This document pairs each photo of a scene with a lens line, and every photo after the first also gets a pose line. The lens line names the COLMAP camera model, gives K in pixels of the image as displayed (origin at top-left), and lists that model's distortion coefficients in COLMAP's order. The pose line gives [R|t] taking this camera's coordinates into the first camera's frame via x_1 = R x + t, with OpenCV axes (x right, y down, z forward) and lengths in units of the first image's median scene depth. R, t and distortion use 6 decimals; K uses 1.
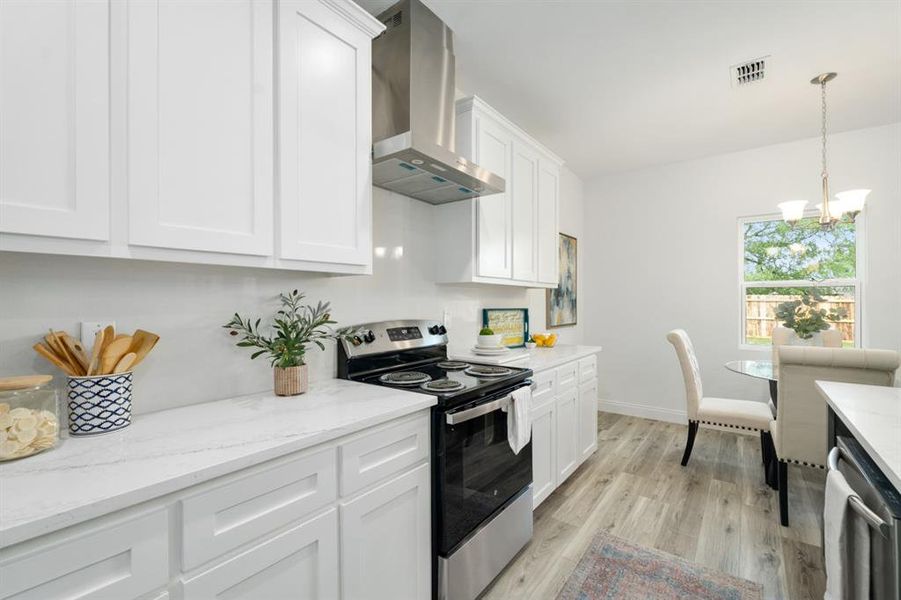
lens RADIAL K [[393.9, 0, 450.2], [0, 393.9, 298.8], [0, 0, 1]] dist [-0.014879, 0.002815]
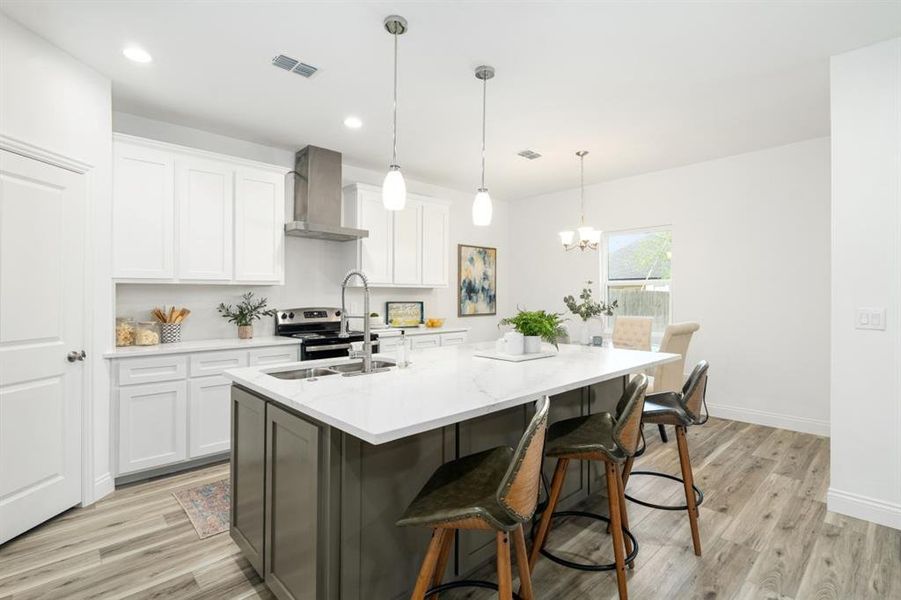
lens RADIAL K [[428.3, 0, 451.1], [0, 428.3, 291.6], [0, 0, 1]] dist [-0.009663, 0.000267]
pose [[0.986044, -0.004909, -0.166411, 0.853615], [0.004199, 0.999981, -0.004622, -0.009031], [0.166430, 0.003858, 0.986046, -0.901419]]
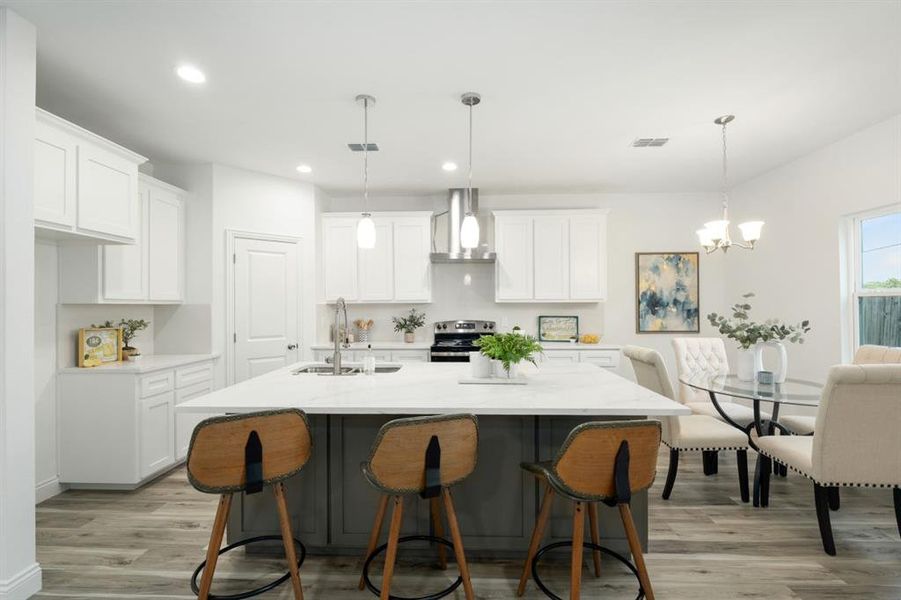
lens RADIAL K [[393.9, 0, 447.3], [0, 393.9, 304.2], [0, 0, 1]] dist [-0.014879, 0.002815]
pose [[0.570557, -0.005387, -0.821240, 1.682387], [0.011515, 0.999933, 0.001441, -0.043488], [0.821177, -0.010278, 0.570581, -0.381860]]
